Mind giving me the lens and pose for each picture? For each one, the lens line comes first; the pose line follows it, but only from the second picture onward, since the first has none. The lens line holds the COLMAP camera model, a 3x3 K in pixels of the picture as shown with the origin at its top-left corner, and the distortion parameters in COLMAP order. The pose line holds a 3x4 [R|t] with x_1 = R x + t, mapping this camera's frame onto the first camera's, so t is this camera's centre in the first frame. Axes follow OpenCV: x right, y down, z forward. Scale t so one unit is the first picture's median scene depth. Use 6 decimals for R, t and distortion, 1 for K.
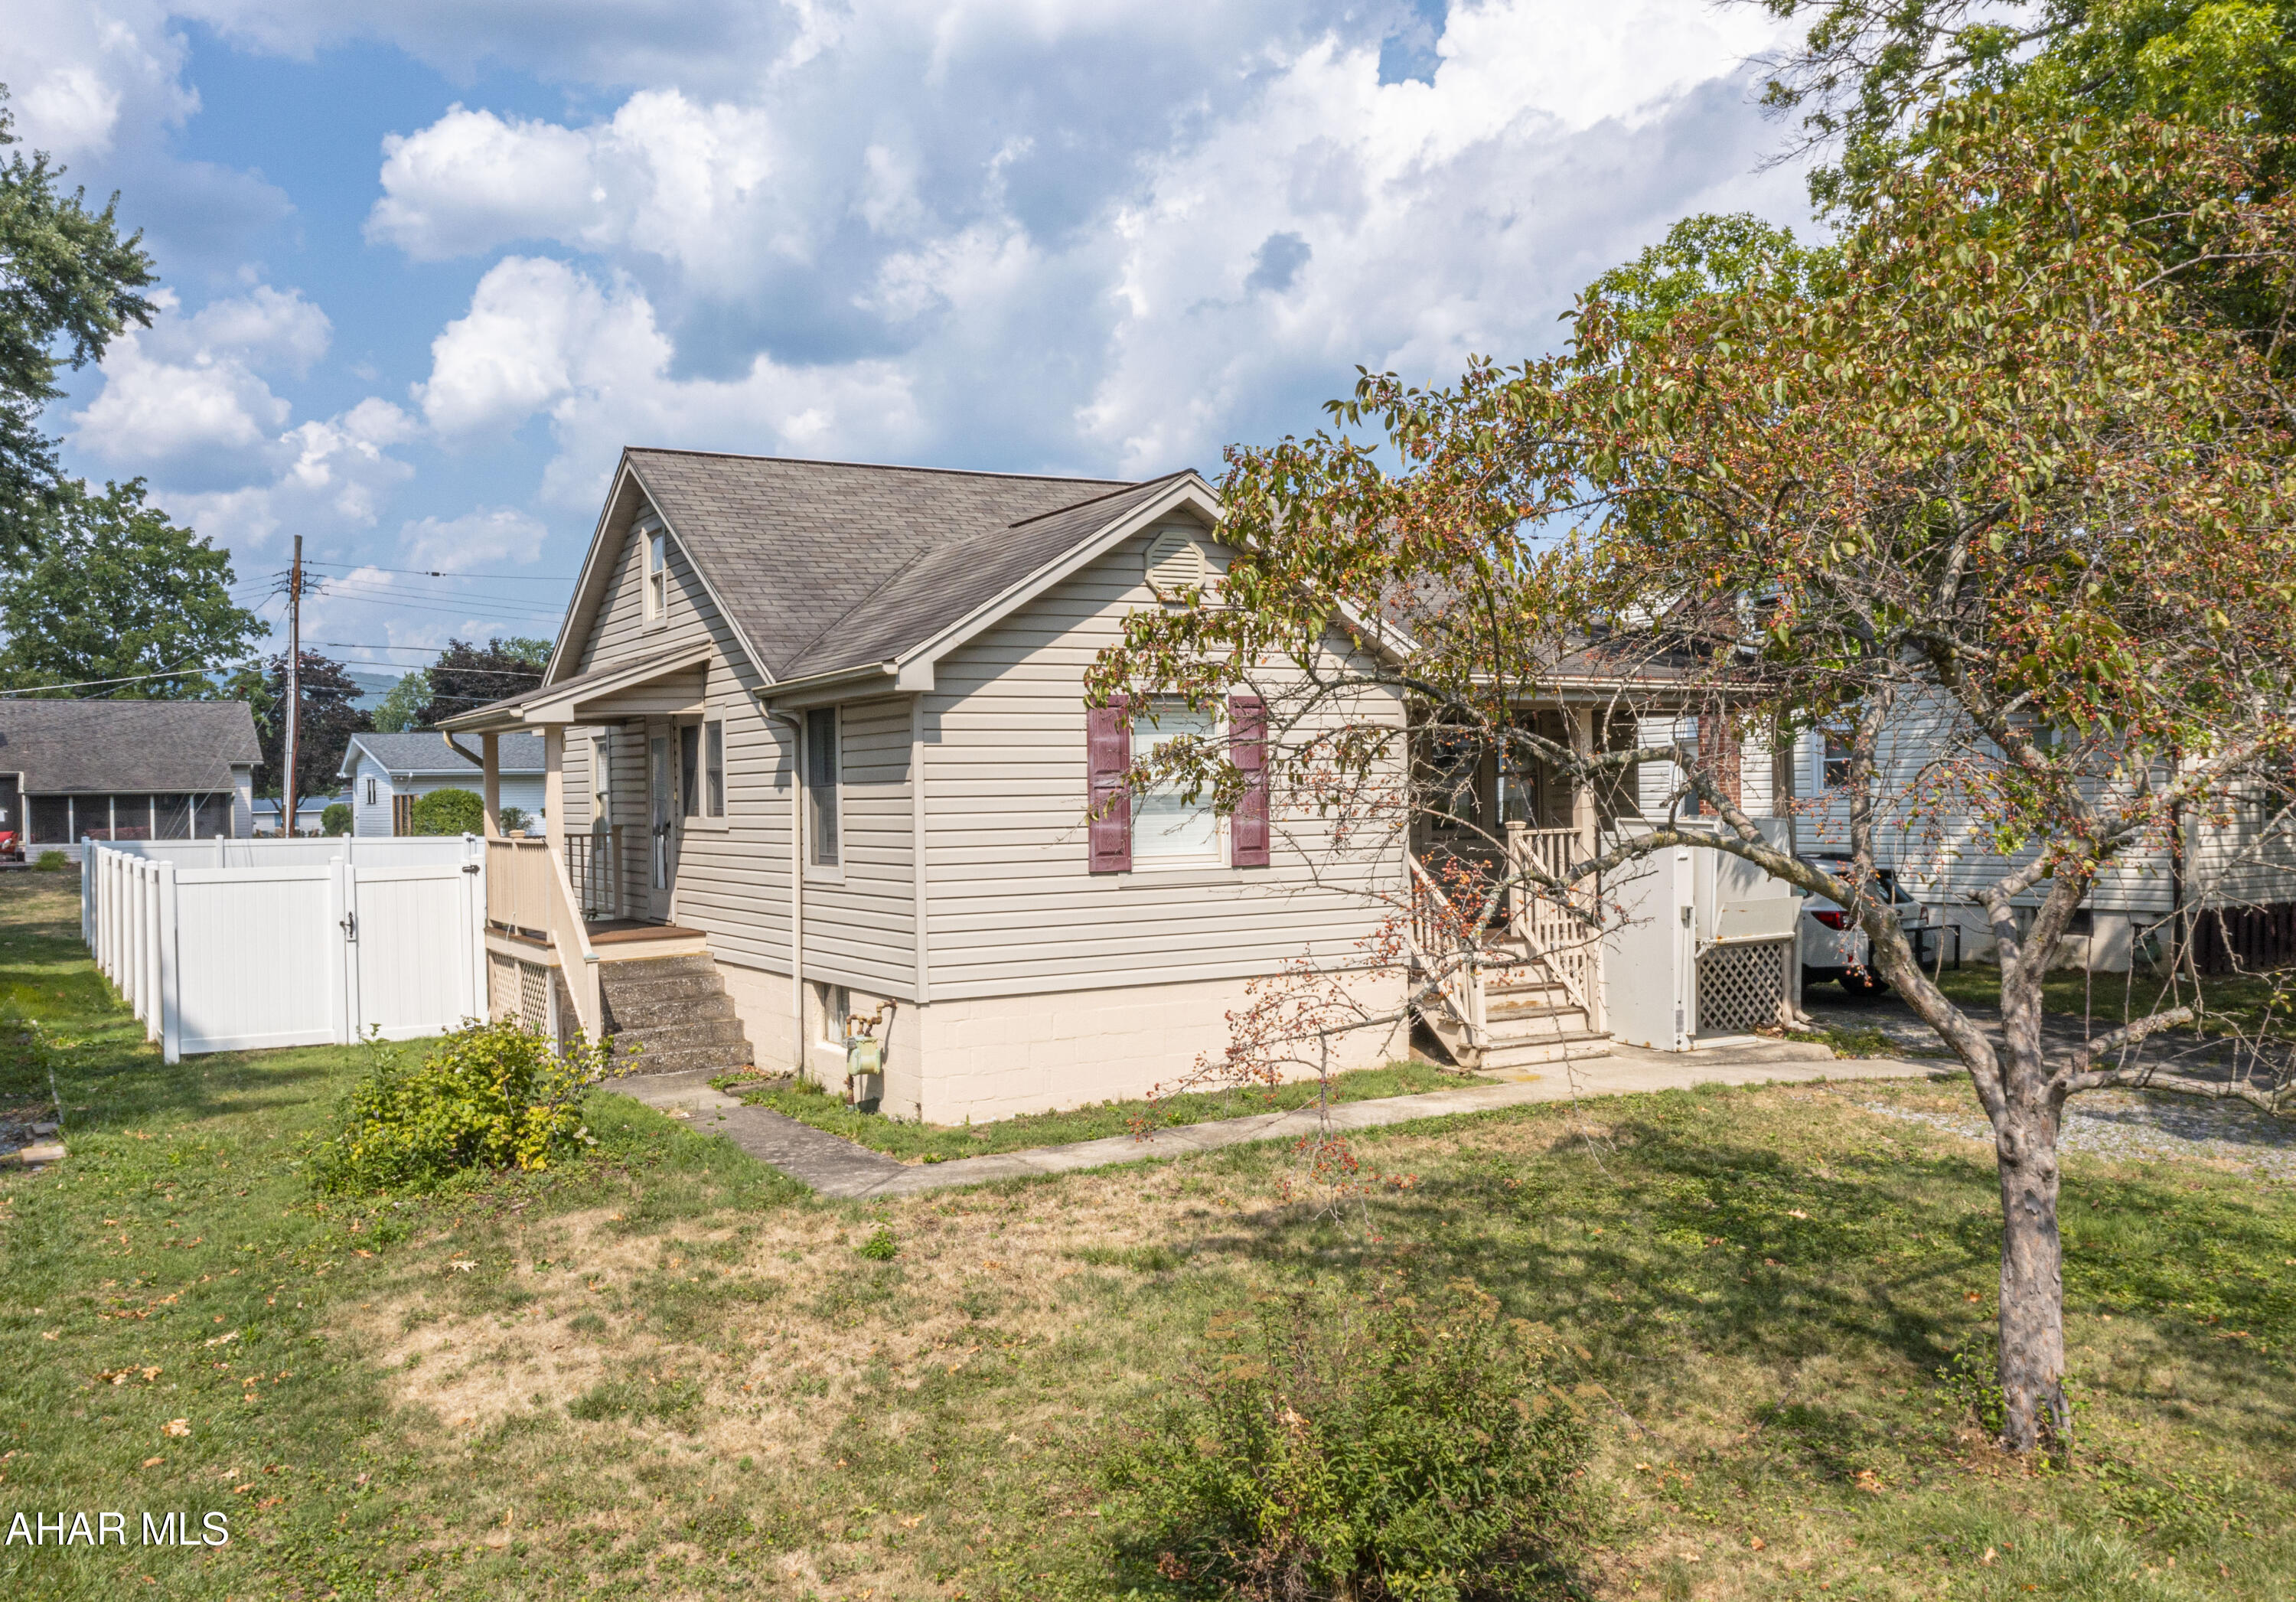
lens RADIAL K [[1903.2, 0, 1106.2], [0, 1903.2, 802.4], [0, 0, 1]] dist [-0.011631, 0.001576]
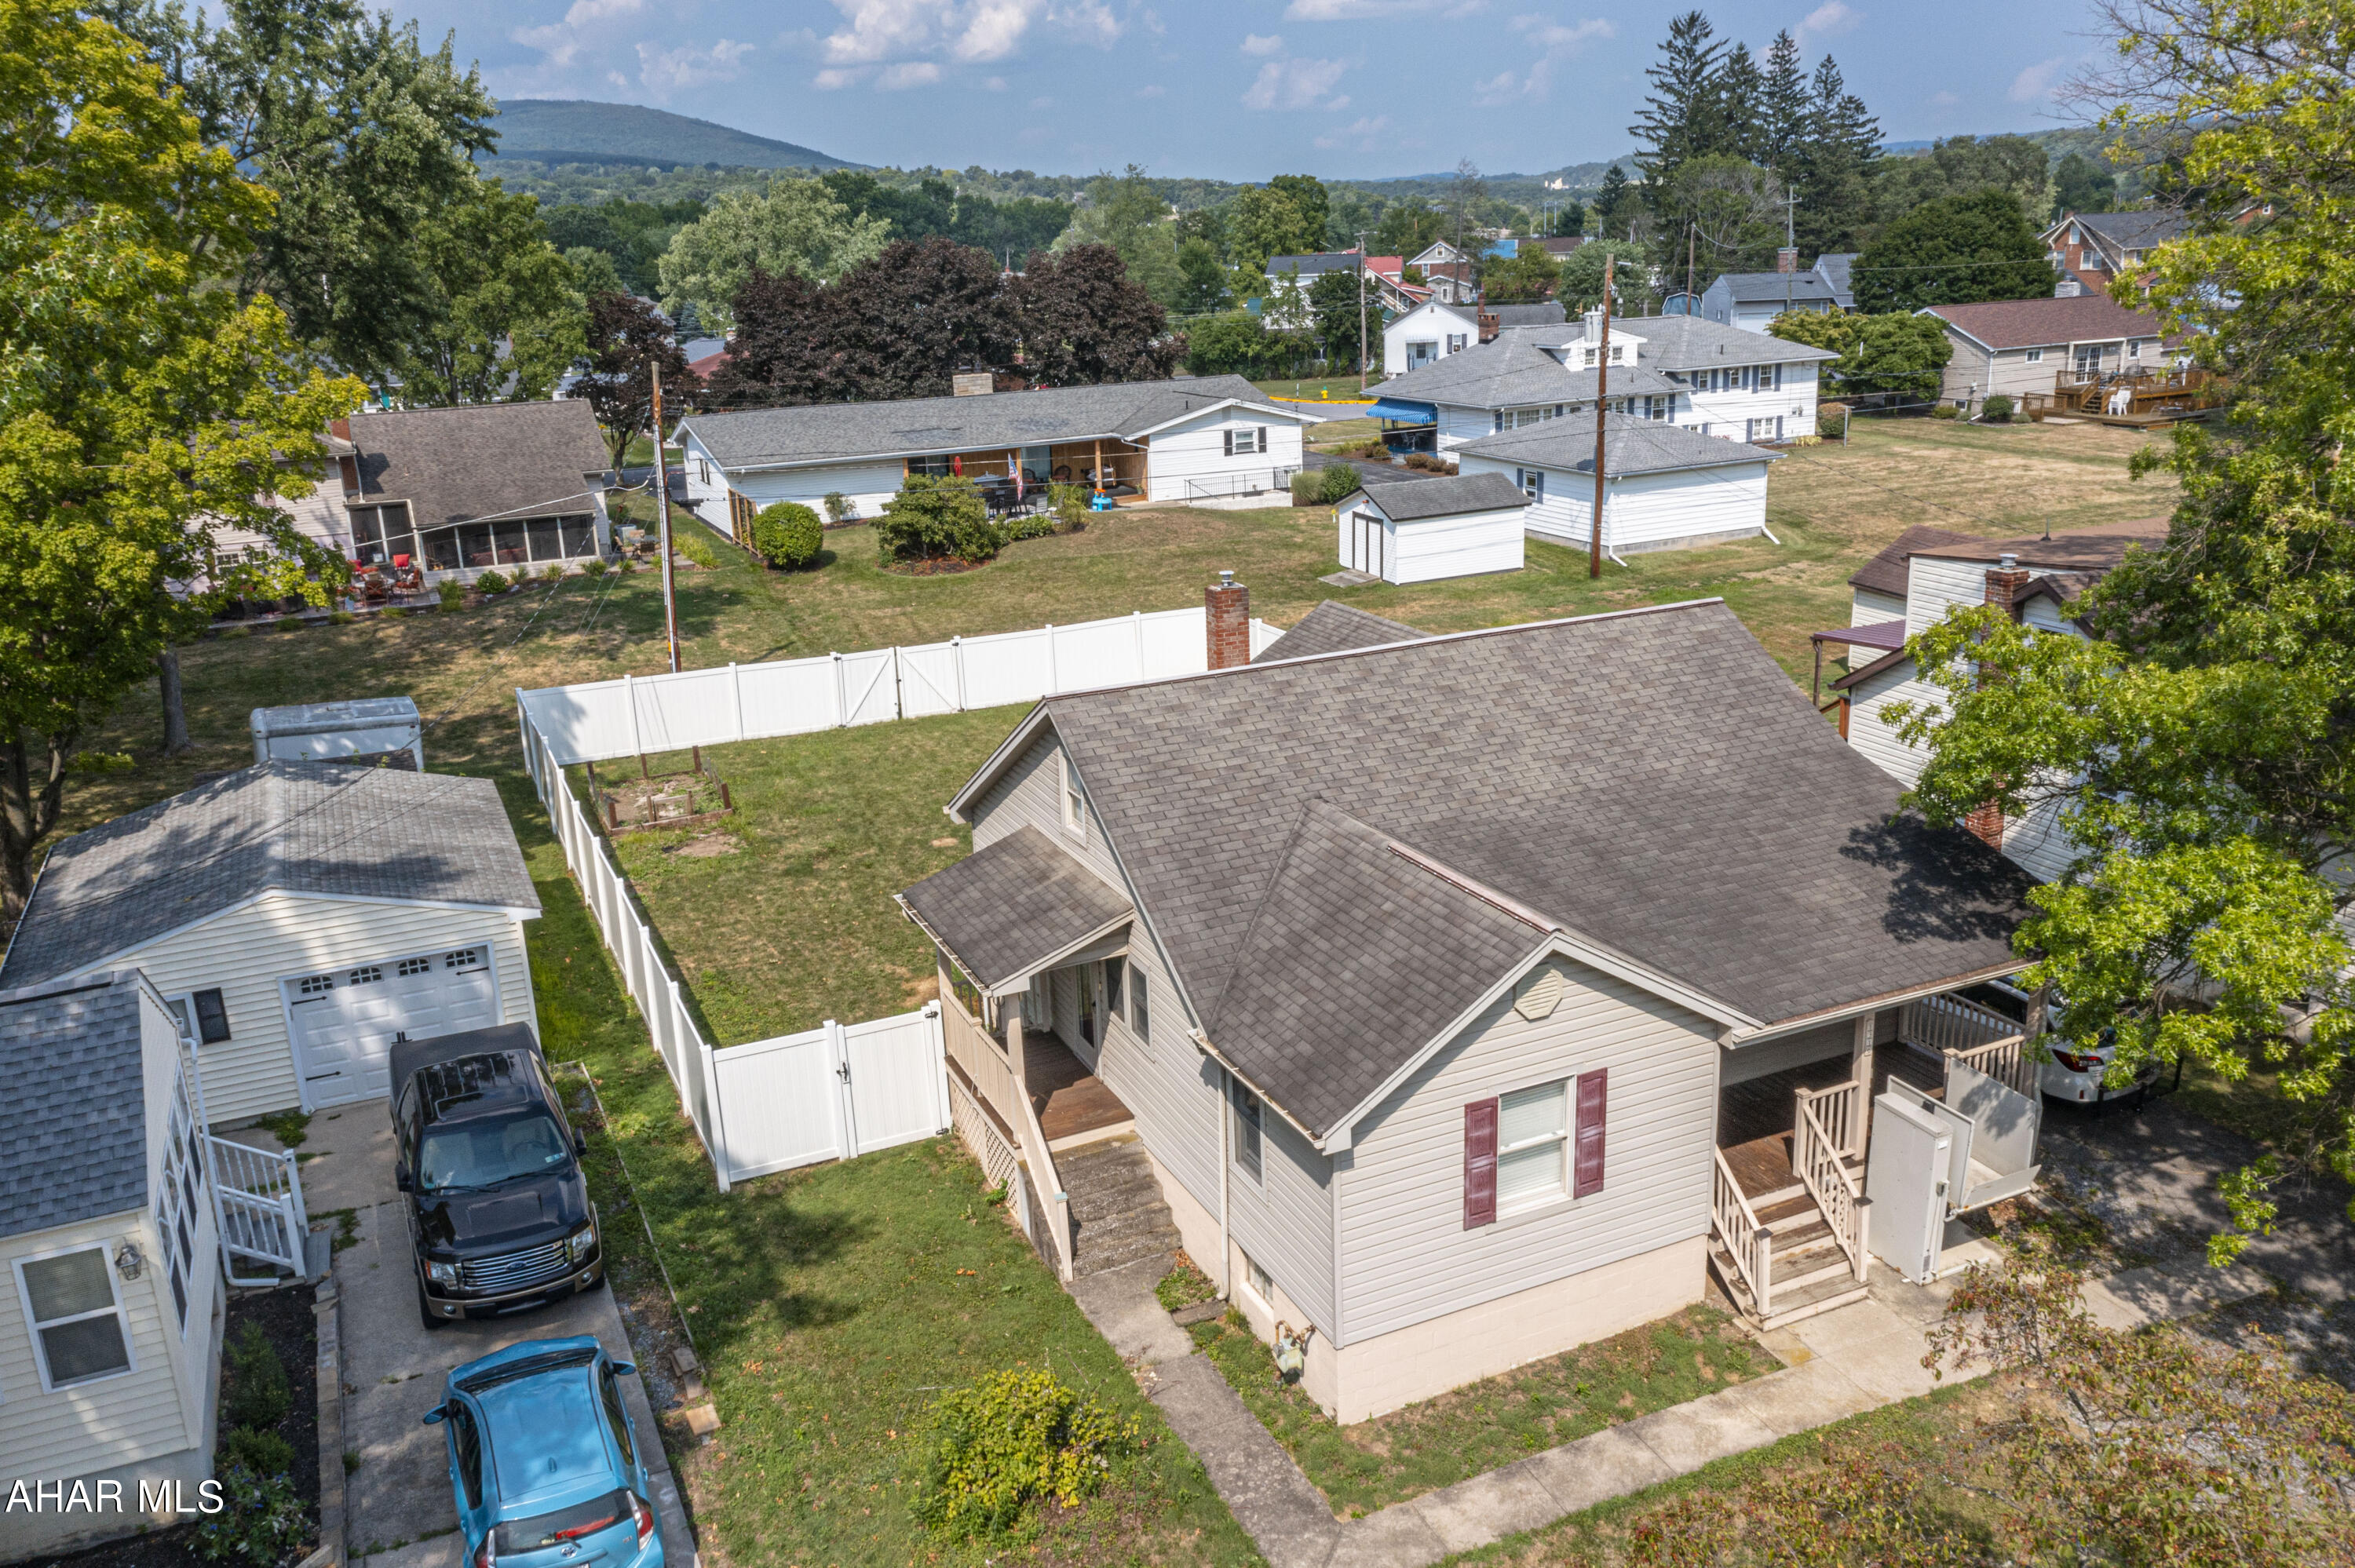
lens RADIAL K [[1841.7, 0, 1184.4], [0, 1841.7, 774.1], [0, 0, 1]] dist [-0.014528, 0.013051]
pose [[0.995952, 0.008146, -0.089515, -0.071311], [0.017879, 0.958033, 0.286100, -0.500395], [0.088089, -0.286542, 0.954009, -0.091666]]
